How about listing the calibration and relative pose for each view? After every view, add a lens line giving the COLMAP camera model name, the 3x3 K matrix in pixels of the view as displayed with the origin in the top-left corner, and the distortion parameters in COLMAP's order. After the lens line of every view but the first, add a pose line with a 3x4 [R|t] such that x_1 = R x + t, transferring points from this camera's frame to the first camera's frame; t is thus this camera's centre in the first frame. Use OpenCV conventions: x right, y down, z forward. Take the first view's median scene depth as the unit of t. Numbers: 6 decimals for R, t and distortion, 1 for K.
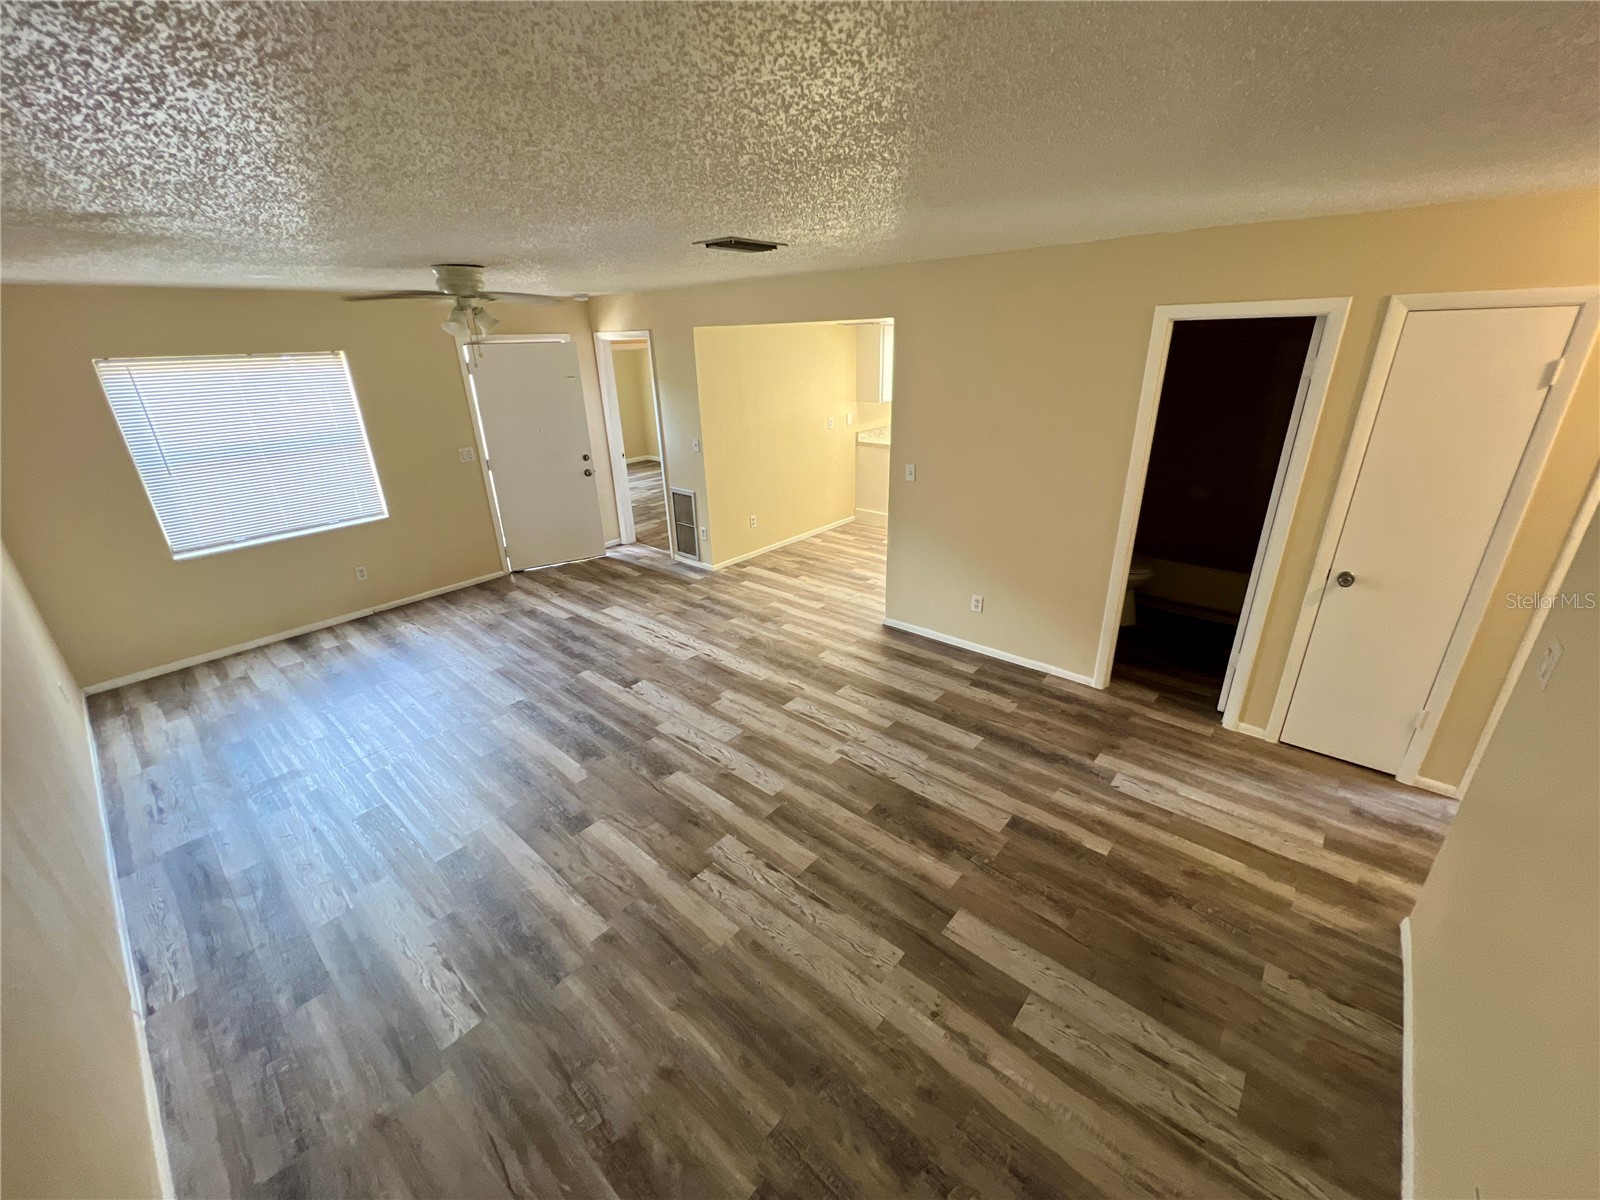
lens RADIAL K [[637.3, 0, 802.8], [0, 637.3, 598.1], [0, 0, 1]] dist [-0.000046, 0.000821]
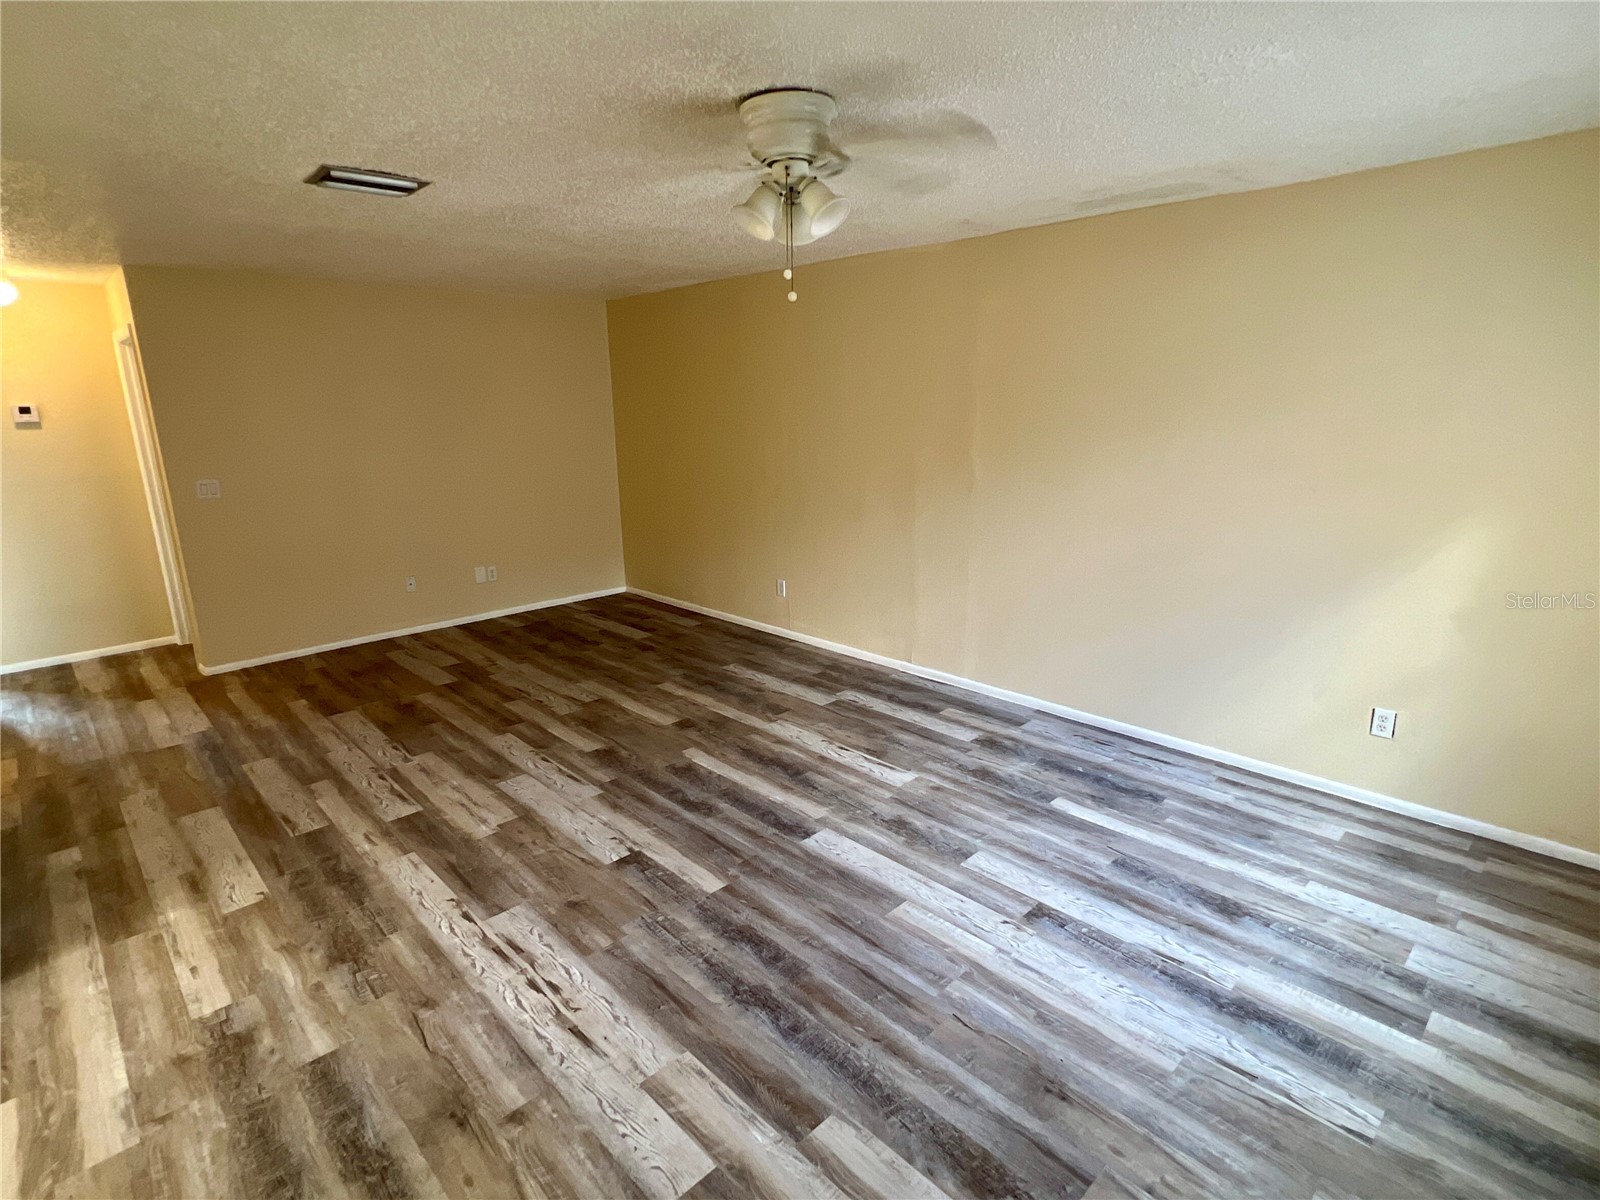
lens RADIAL K [[814.9, 0, 800.8], [0, 814.9, 602.3], [0, 0, 1]] dist [-0.003883, 0.000768]
pose [[-0.995488, 0.023846, 0.091844, -0.534552], [0.074086, 0.800108, 0.595264, -0.514692], [-0.059291, 0.599382, -0.798264, 1.548729]]
